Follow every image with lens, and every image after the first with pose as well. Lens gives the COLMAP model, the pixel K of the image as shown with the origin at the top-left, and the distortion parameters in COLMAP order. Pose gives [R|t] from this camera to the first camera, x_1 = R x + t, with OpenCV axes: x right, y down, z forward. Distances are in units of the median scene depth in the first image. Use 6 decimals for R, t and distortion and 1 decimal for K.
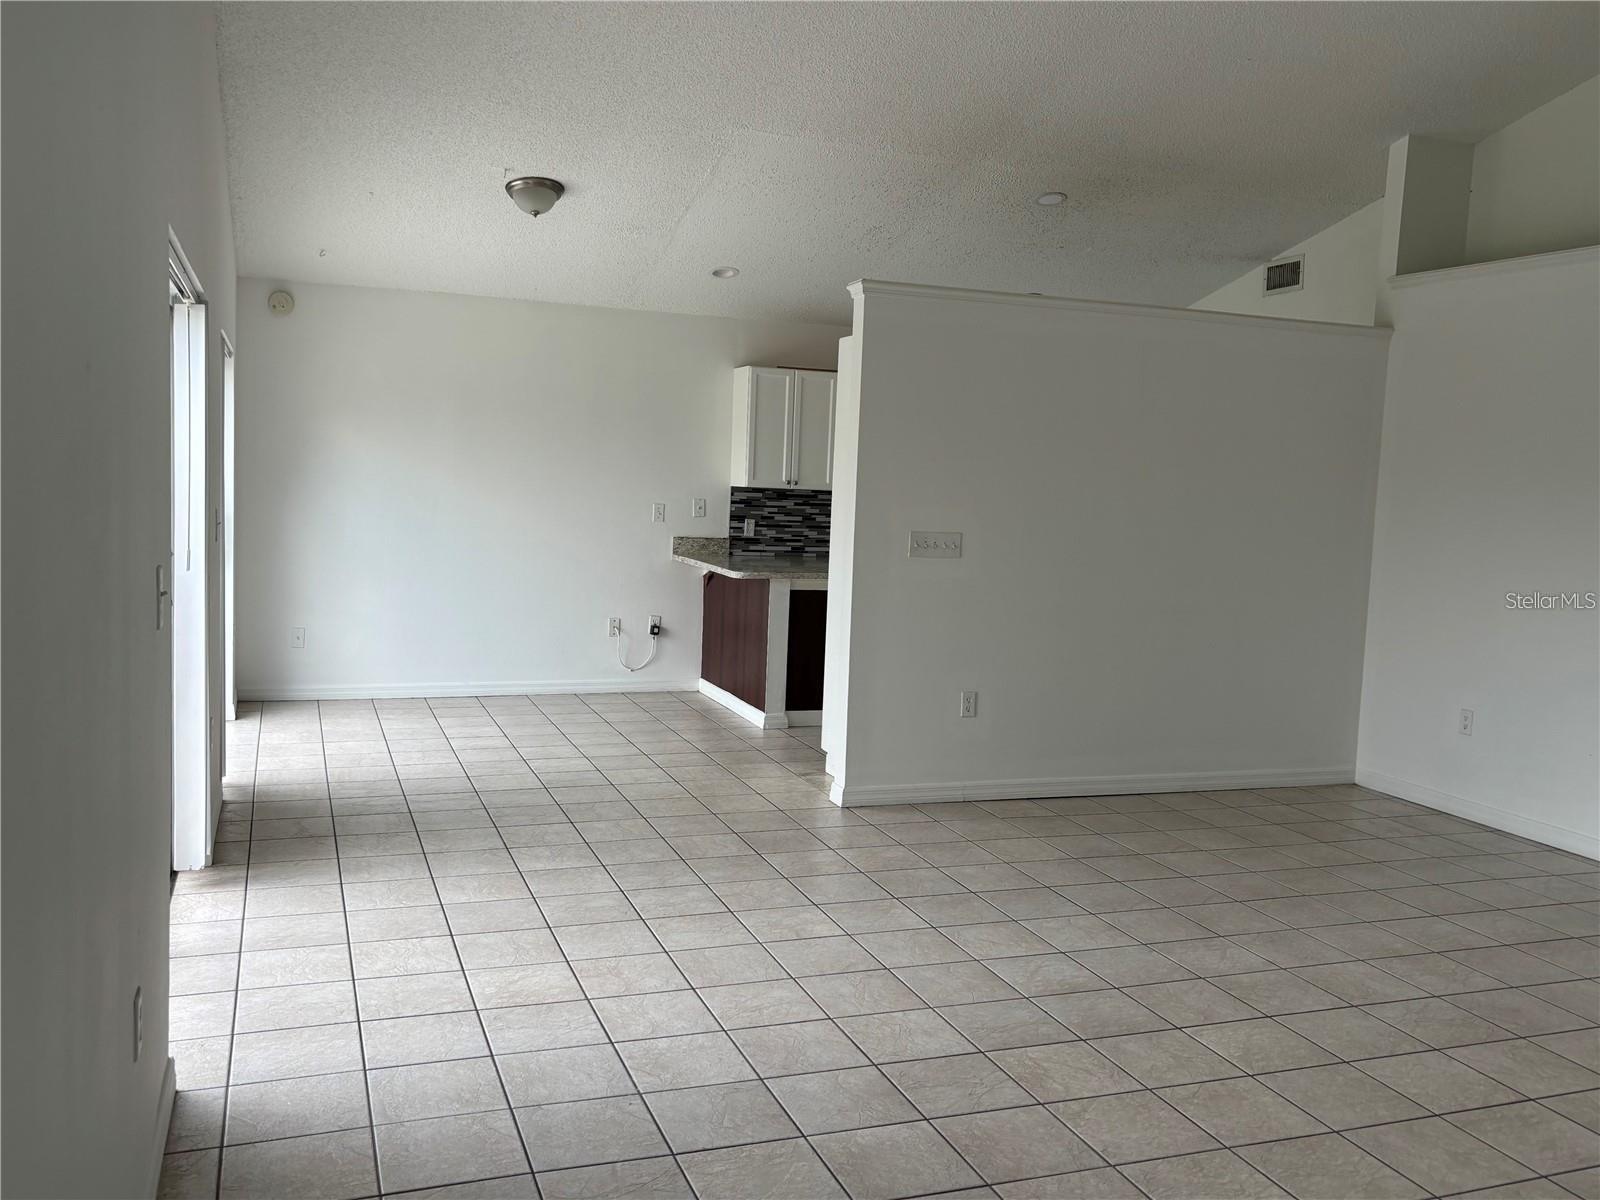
lens RADIAL K [[1364.7, 0, 800.0], [0, 1364.7, 600.0], [0, 0, 1]] dist [0.033368, 0.006486]
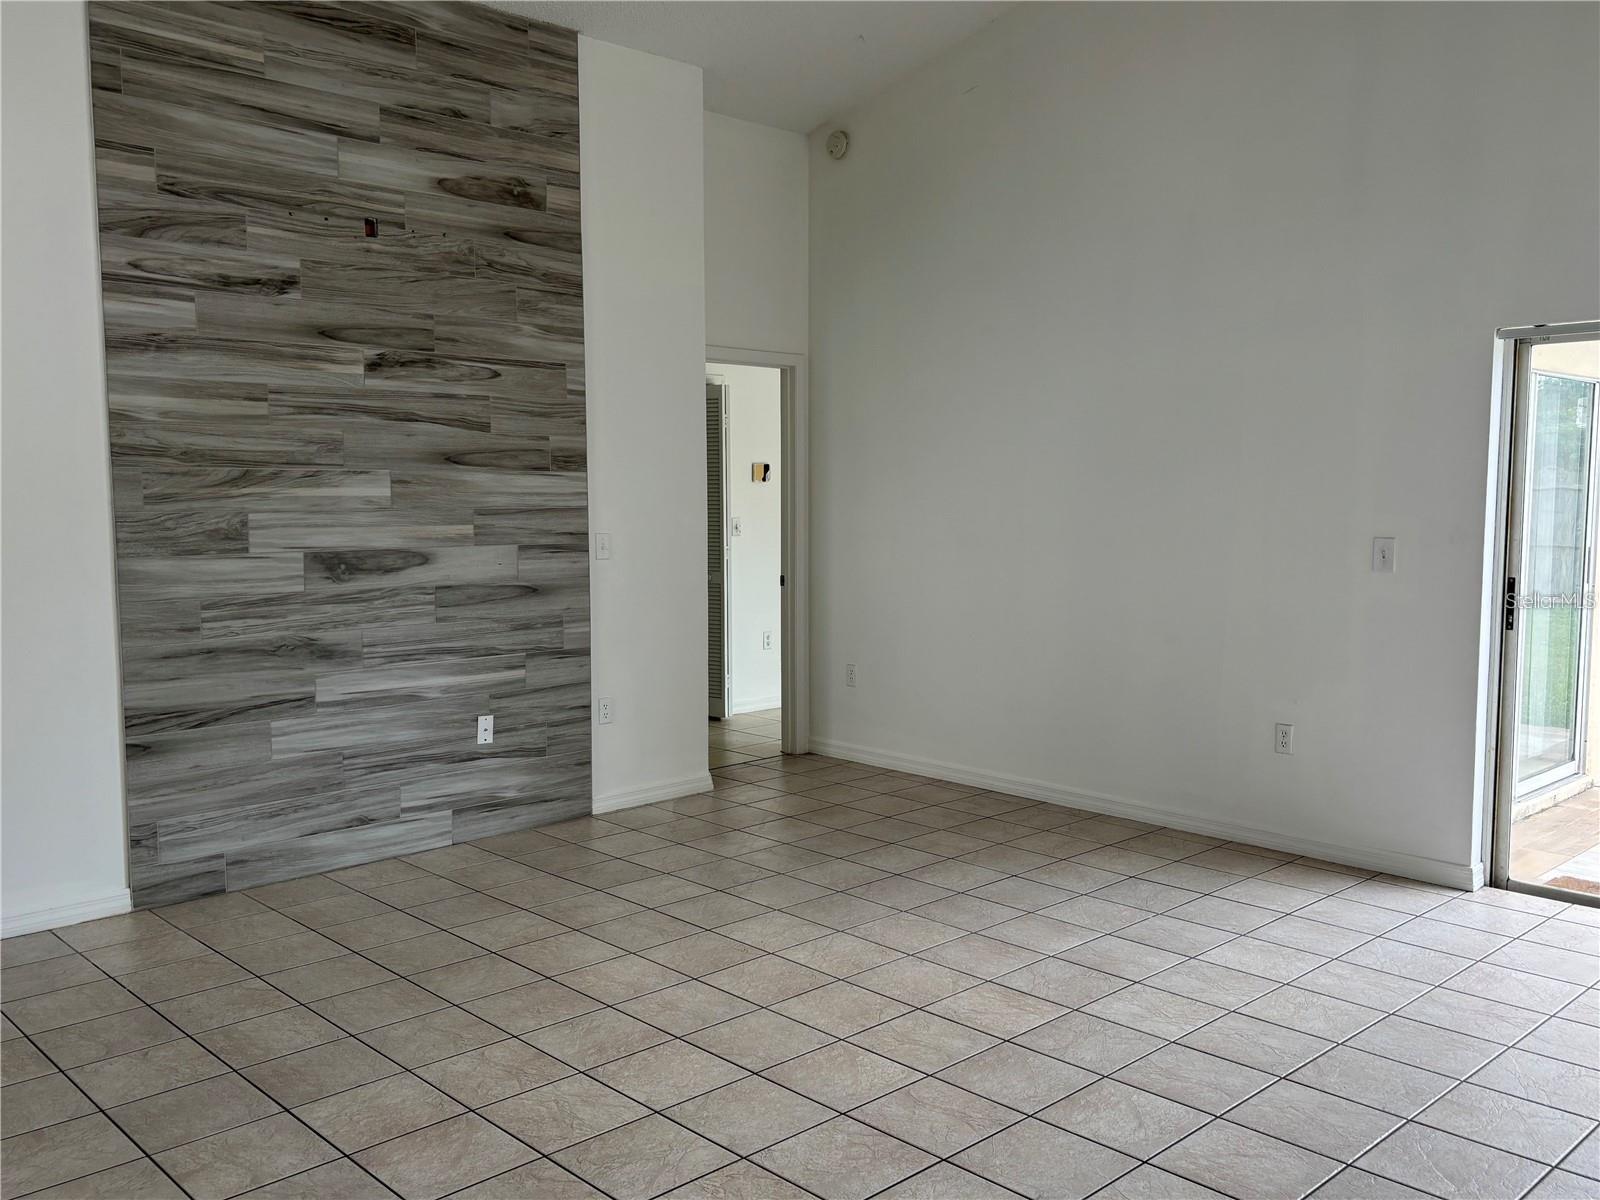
lens RADIAL K [[1364.7, 0, 800.0], [0, 1364.7, 600.0], [0, 0, 1]] dist [0.033368, 0.006486]
pose [[-0.916993, -0.007644, -0.398831, 0.653758], [-0.075305, 0.985156, 0.154260, -0.111430], [0.391731, 0.171490, -0.903957, 1.583582]]
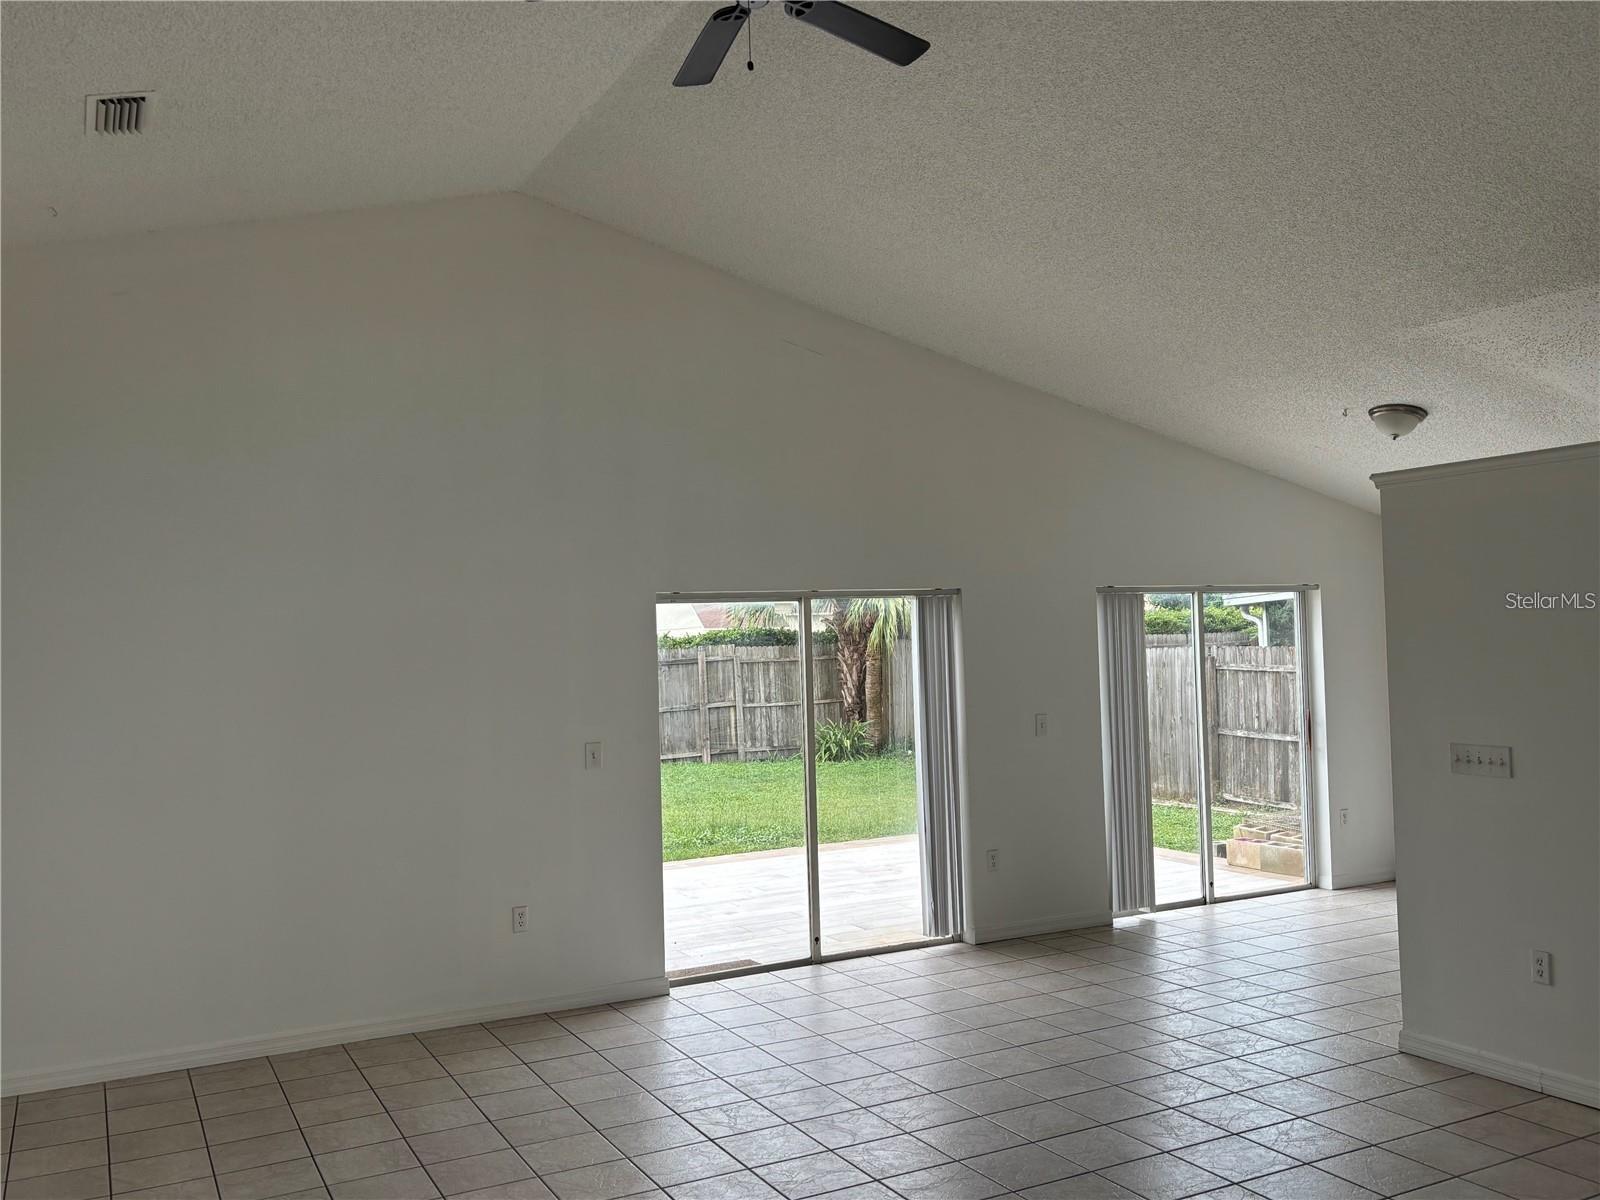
lens RADIAL K [[1364.7, 0, 800.0], [0, 1364.7, 600.0], [0, 0, 1]] dist [0.033368, 0.006486]
pose [[0.118141, -0.079401, -0.989817, 1.323962], [-0.060295, 0.994385, -0.086964, -0.058783], [0.991165, 0.069955, 0.112690, 0.713196]]
